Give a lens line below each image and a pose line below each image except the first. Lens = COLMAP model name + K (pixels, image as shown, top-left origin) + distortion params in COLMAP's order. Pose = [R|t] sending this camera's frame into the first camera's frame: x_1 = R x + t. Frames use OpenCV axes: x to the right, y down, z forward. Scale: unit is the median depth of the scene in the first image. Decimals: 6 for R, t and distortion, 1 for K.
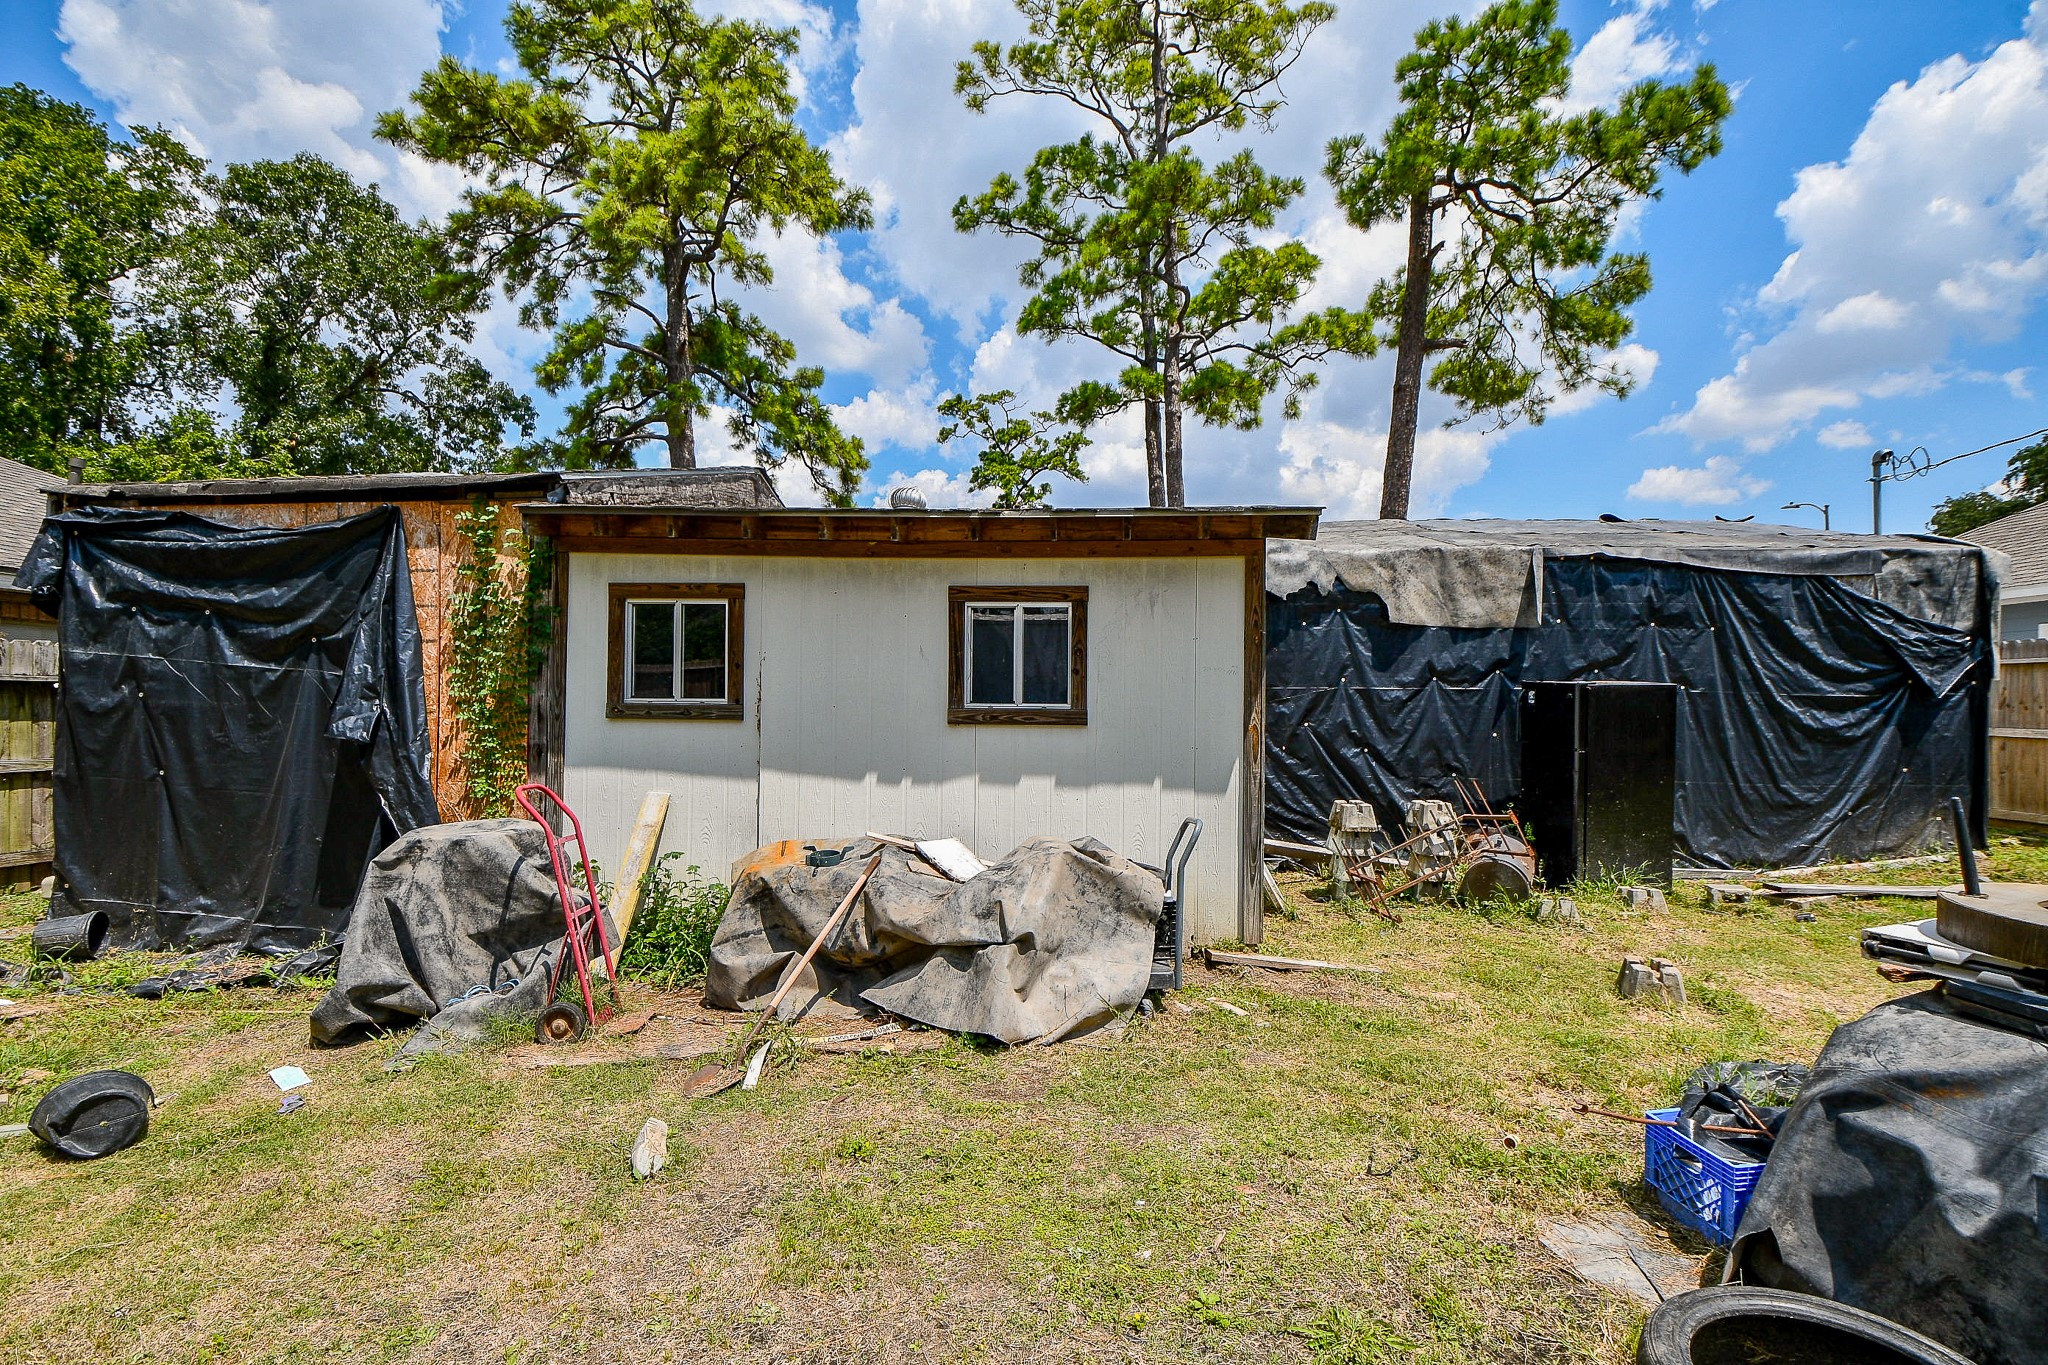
lens RADIAL K [[893.8, 0, 1030.6], [0, 893.8, 689.6], [0, 0, 1]] dist [0.021441, -0.030699]
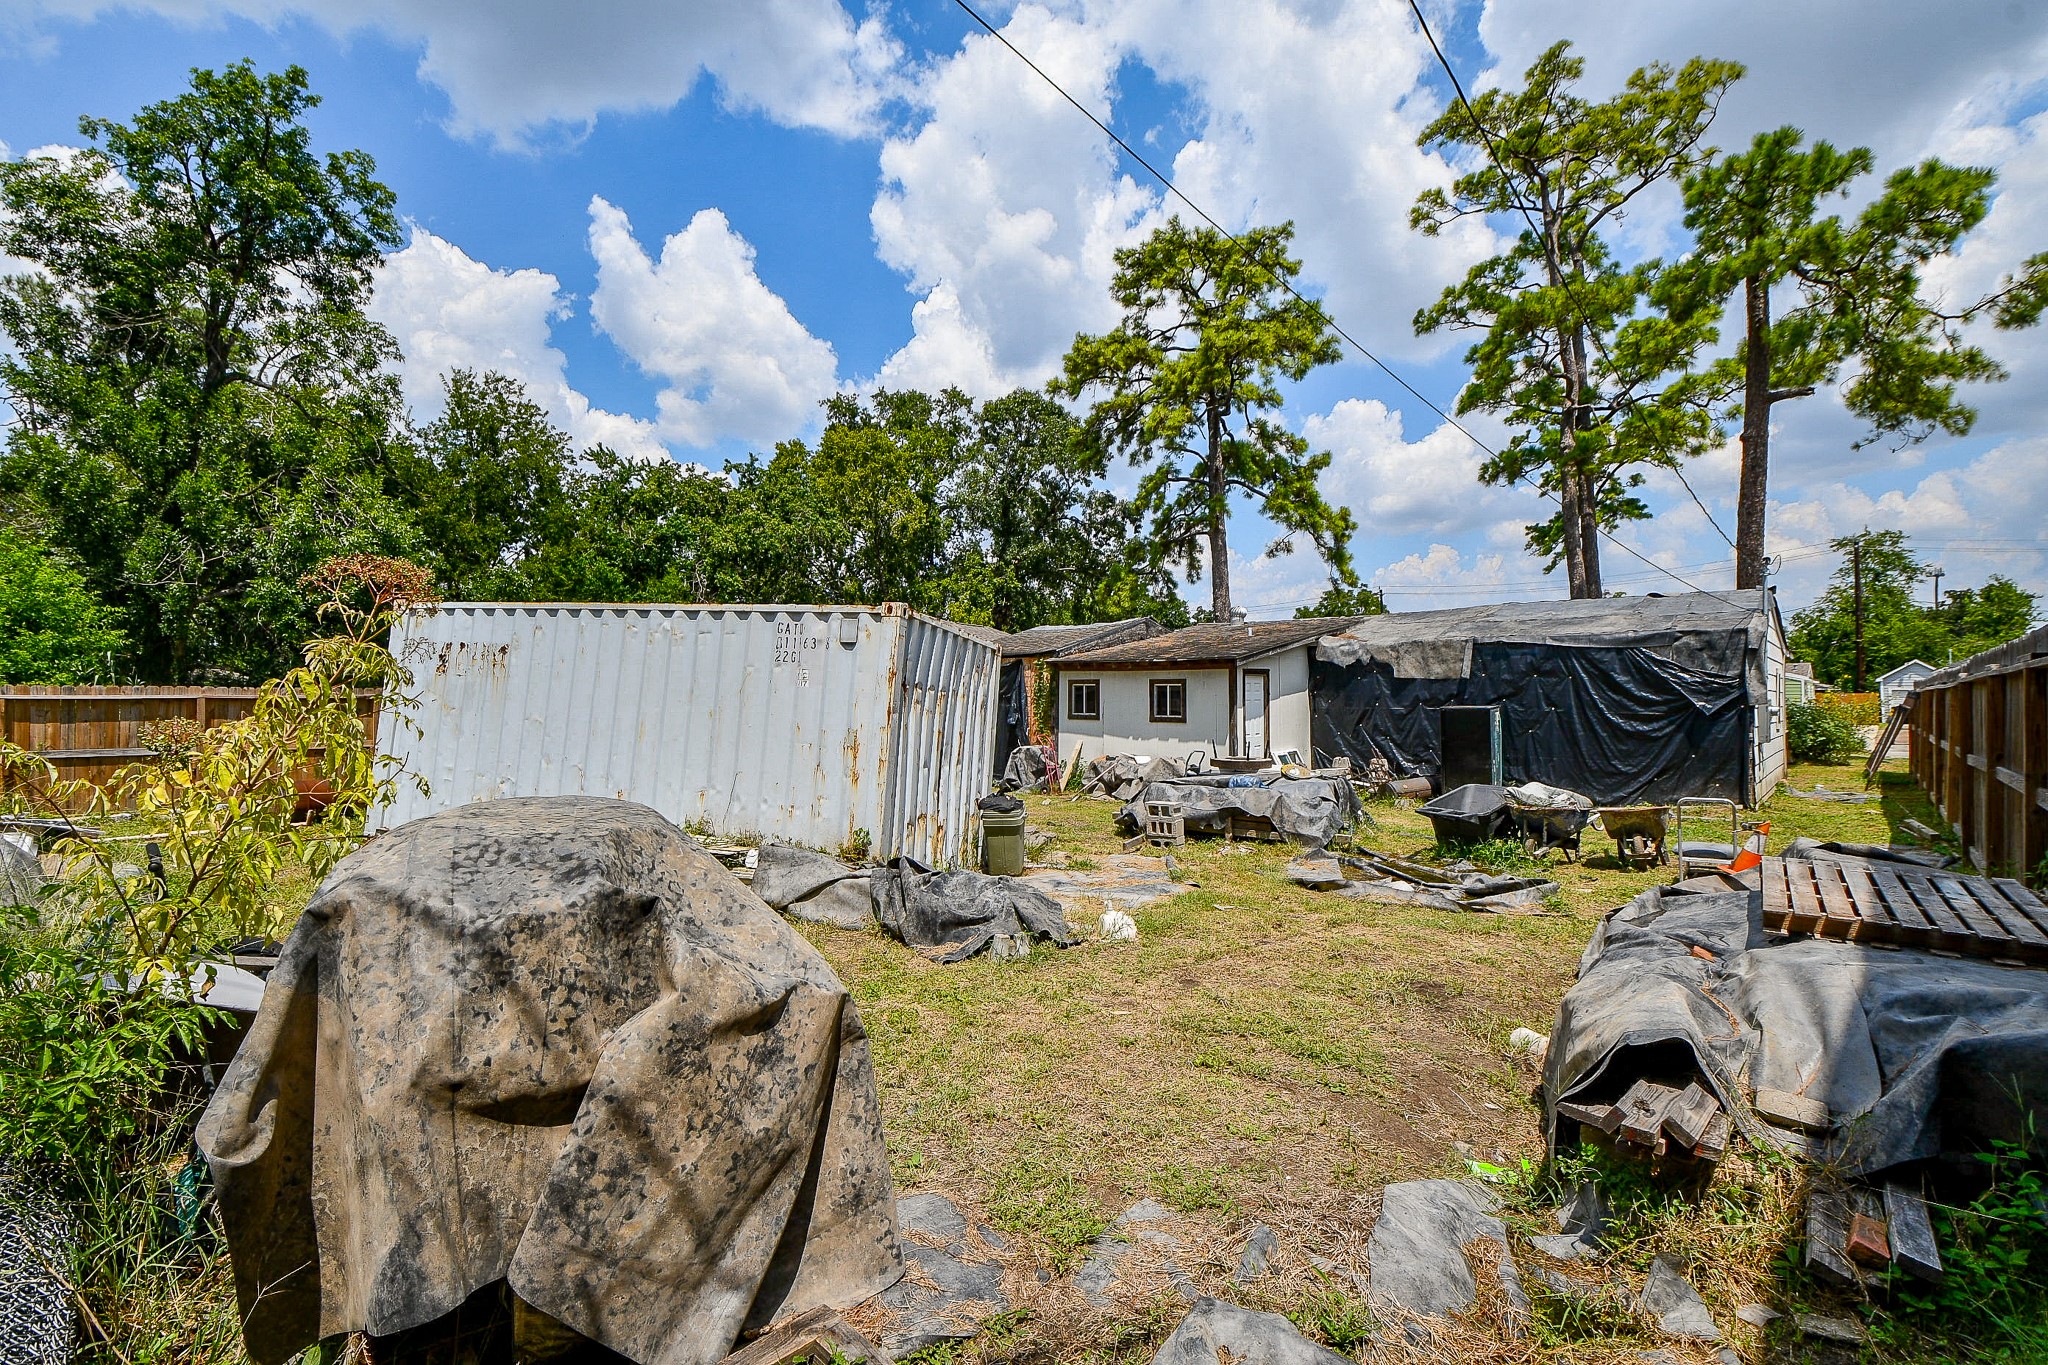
lens RADIAL K [[893.8, 0, 1030.6], [0, 893.8, 689.6], [0, 0, 1]] dist [0.021441, -0.030699]
pose [[0.769983, -0.010748, -0.637974, 1.095847], [0.010126, 0.999938, -0.004625, -0.045113], [0.637984, -0.002899, 0.770044, -1.184045]]
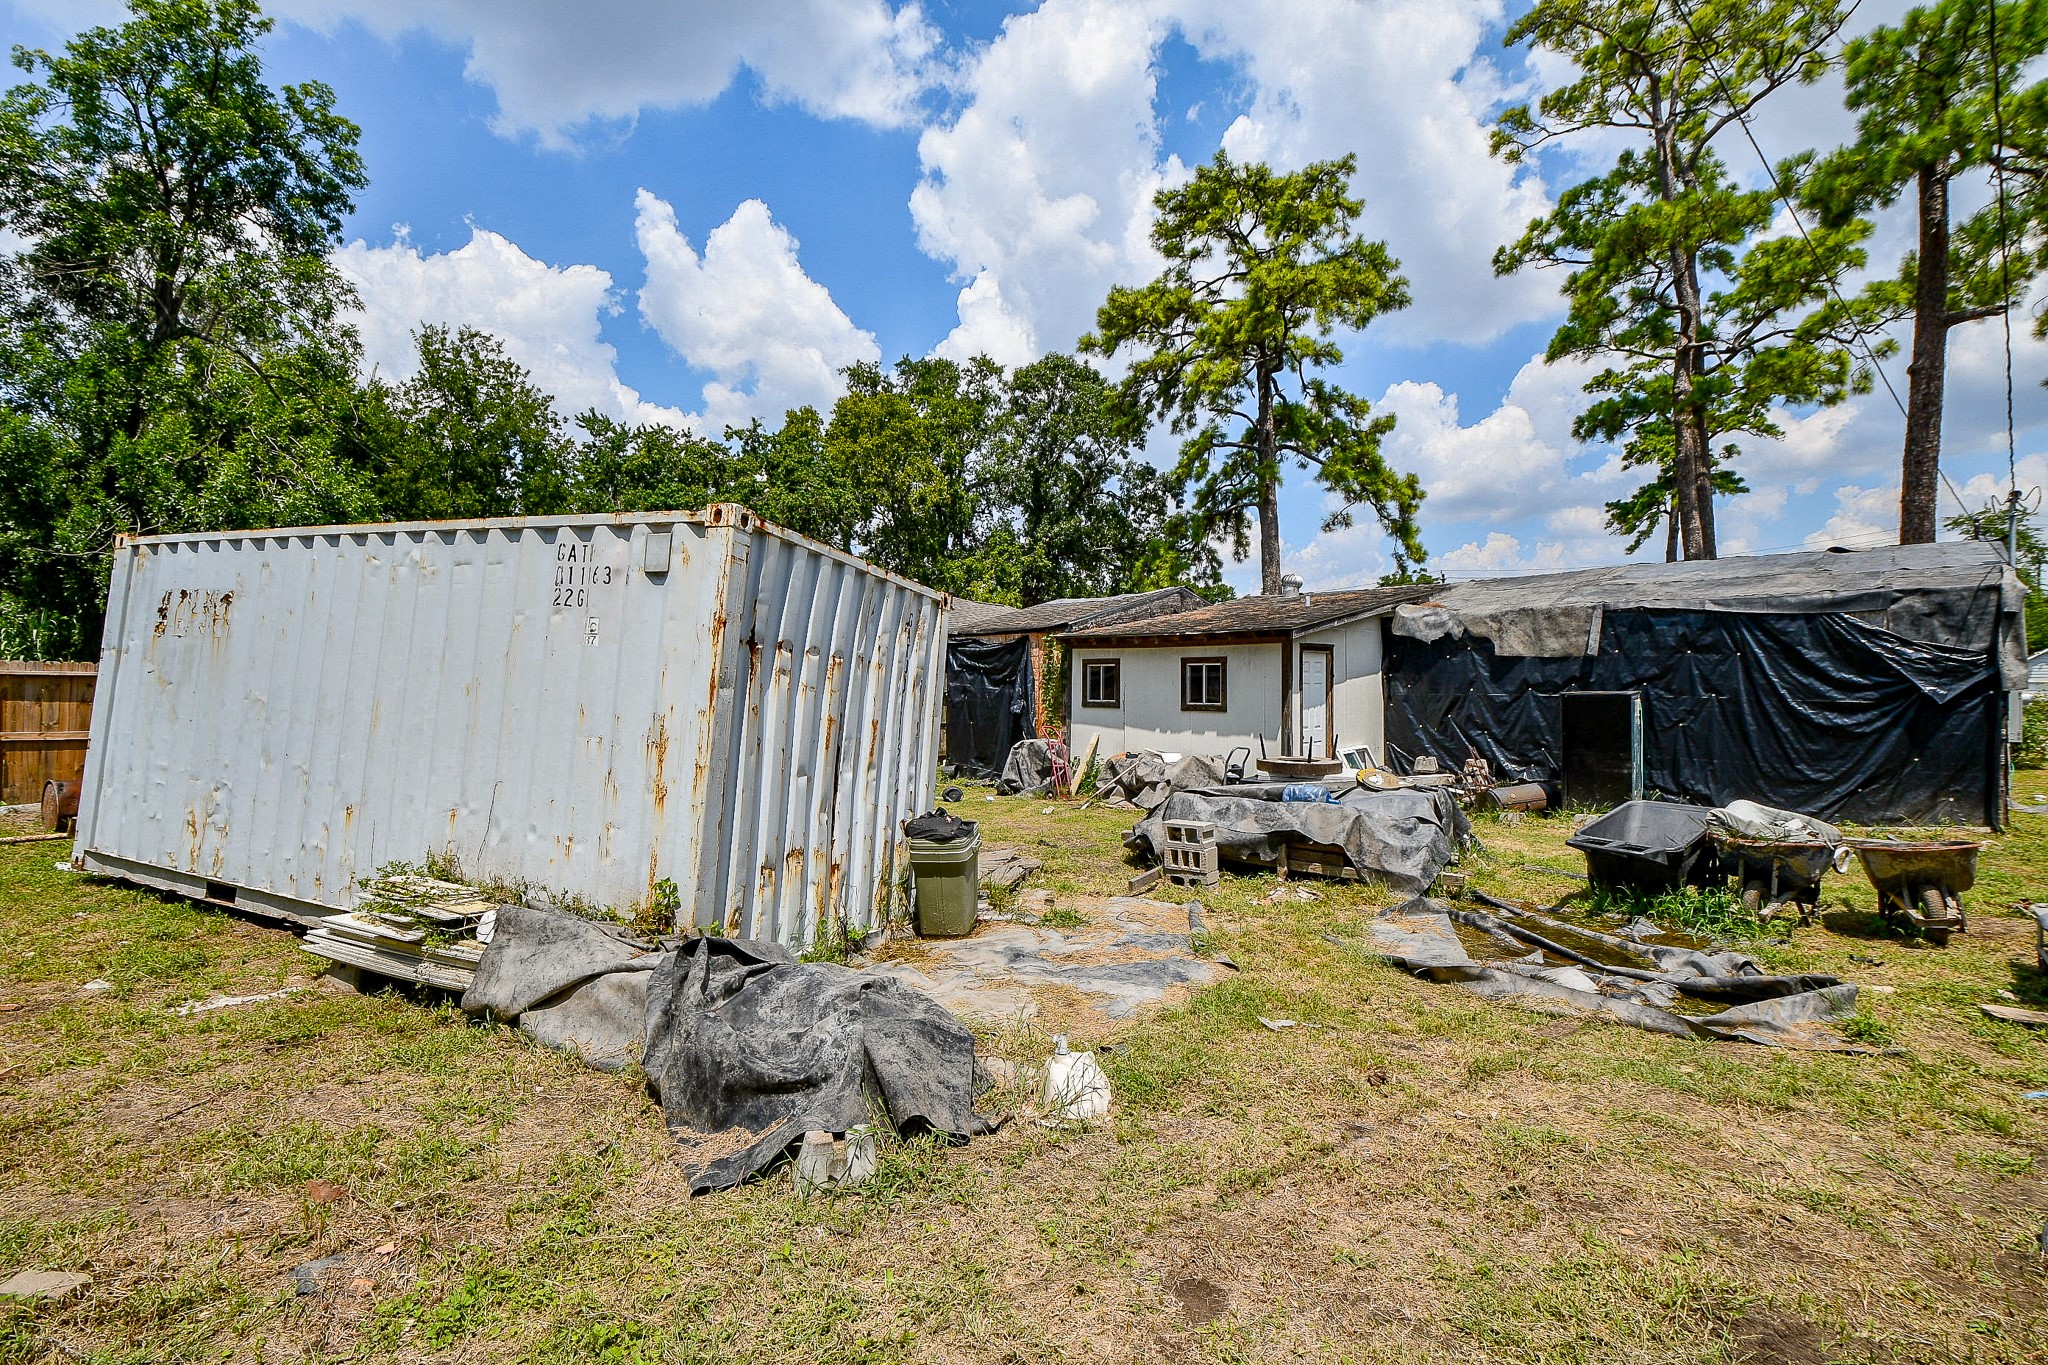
lens RADIAL K [[896.8, 0, 1025.0], [0, 896.8, 695.0], [0, 0, 1]] dist [0.000198, -0.015718]
pose [[0.732809, 0.002850, -0.680429, 0.898160], [0.006227, 0.999921, 0.010895, -0.025256], [0.680406, -0.012221, 0.732733, -0.814786]]
